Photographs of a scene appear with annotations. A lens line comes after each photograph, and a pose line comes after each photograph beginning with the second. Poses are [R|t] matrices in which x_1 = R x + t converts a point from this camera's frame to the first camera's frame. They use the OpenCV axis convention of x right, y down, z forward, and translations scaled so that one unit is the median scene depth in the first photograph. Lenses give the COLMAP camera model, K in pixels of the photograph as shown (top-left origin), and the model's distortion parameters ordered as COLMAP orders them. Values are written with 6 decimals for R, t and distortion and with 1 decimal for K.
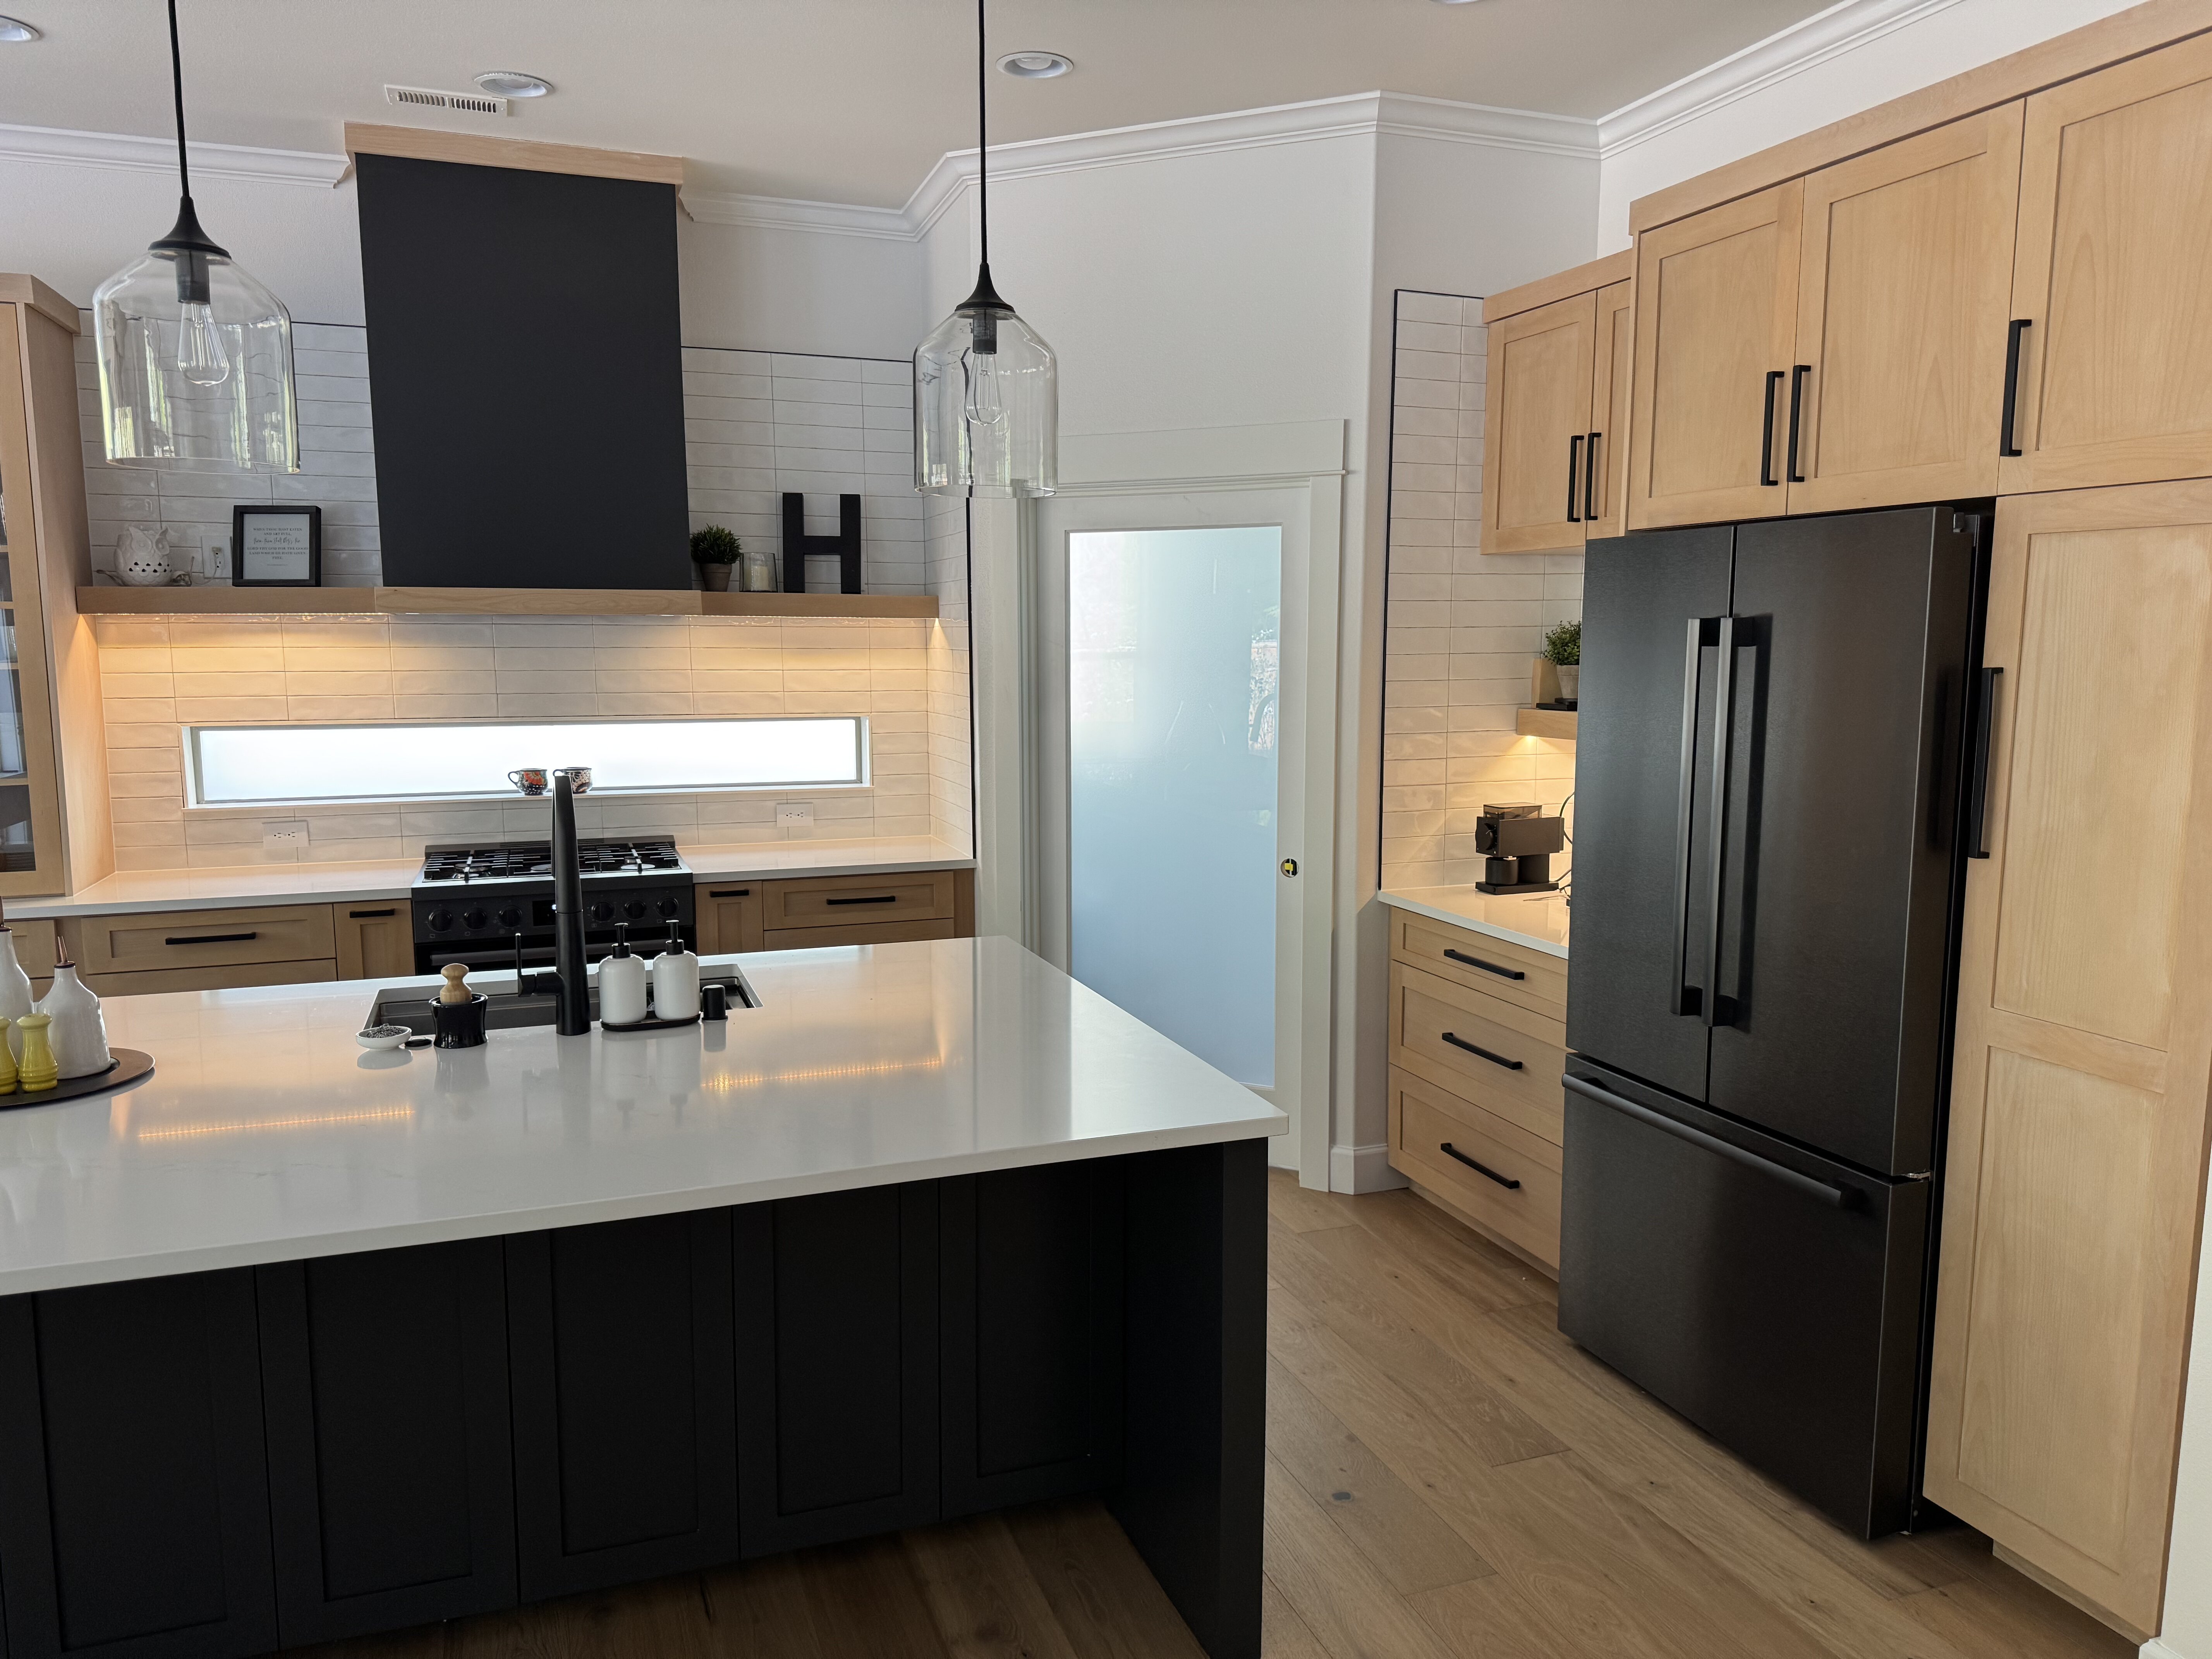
lens RADIAL K [[1542.1, 0, 1105.4], [0, 1542.1, 812.5], [0, 0, 1]] dist [0.104821, -0.159195]
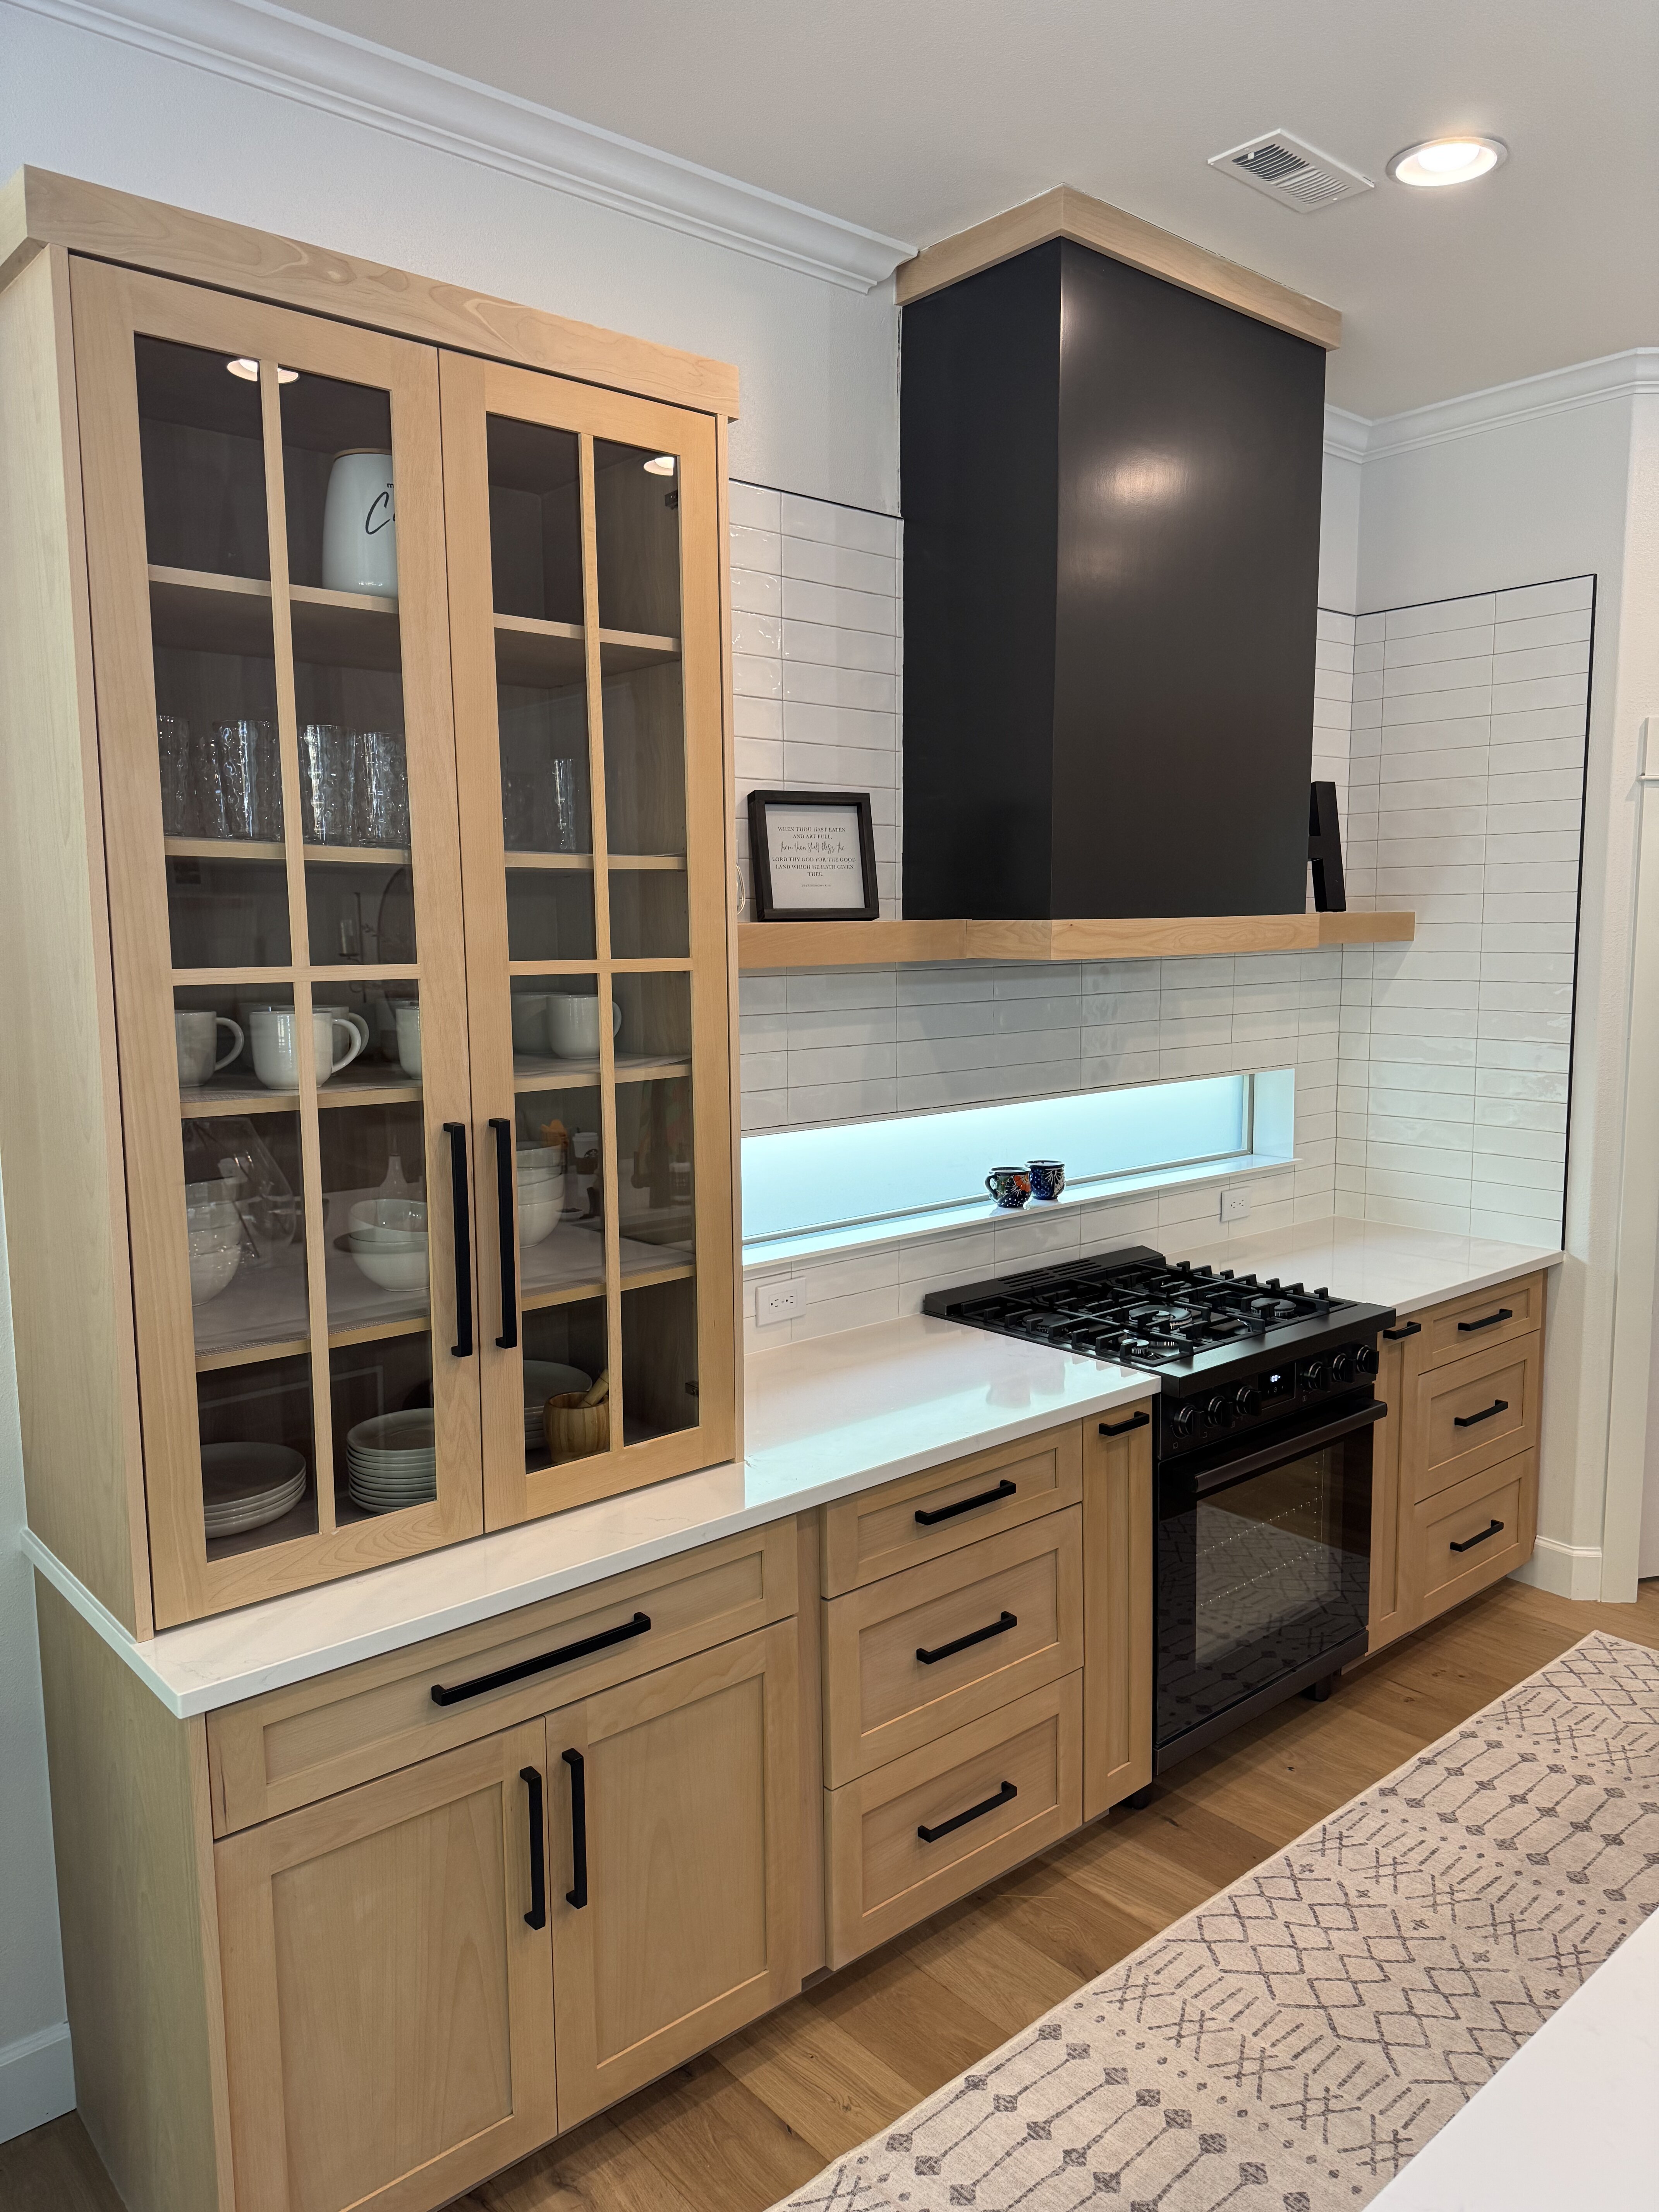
lens RADIAL K [[1542.1, 0, 829.5], [0, 1542.1, 1106.0], [0, 0, 1]] dist [0.104821, -0.159195]
pose [[0.938021, -0.050653, 0.342857, -0.775625], [0.048083, 0.998715, 0.015998, -0.081573], [-0.343227, 0.001479, 0.939251, 0.424695]]
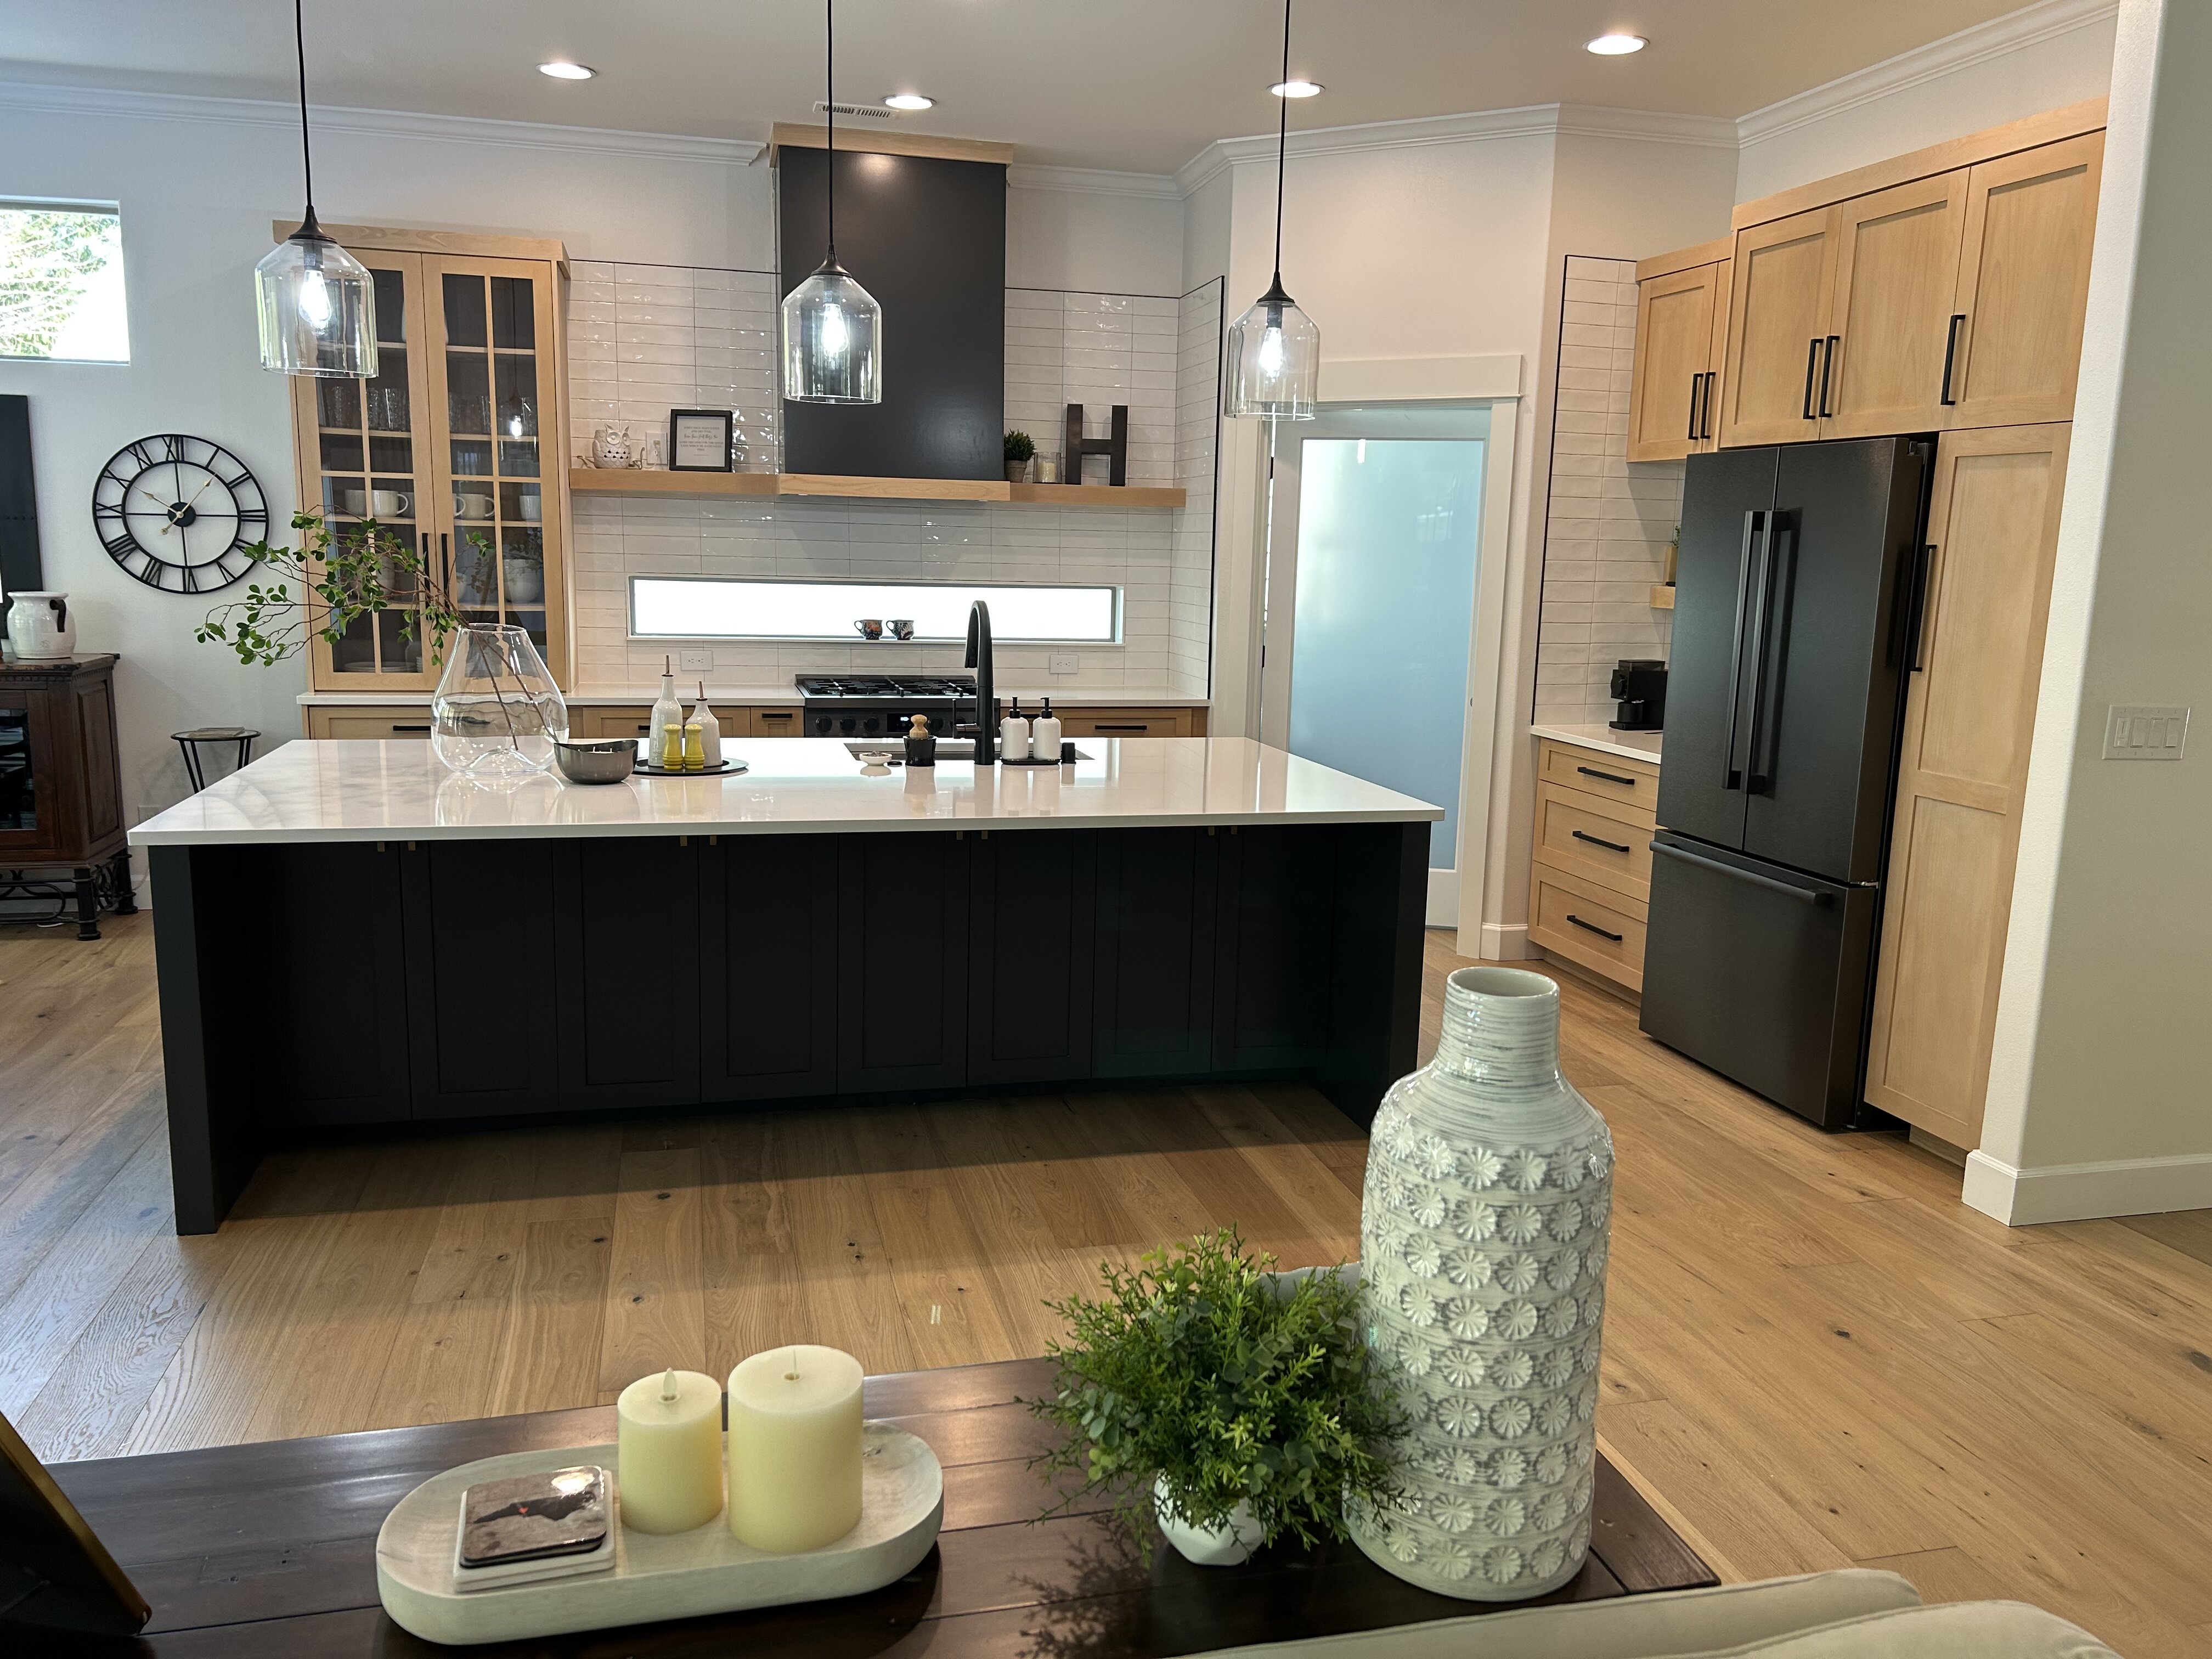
lens RADIAL K [[1646.3, 0, 1106.0], [0, 1646.3, 829.5], [0, 0, 1]] dist [0.058801, -0.071580]
pose [[0.994096, 0.040381, -0.100710, -0.032627], [-0.034283, 0.997514, 0.061567, 0.062695], [0.102946, -0.057751, 0.993009, -0.399062]]
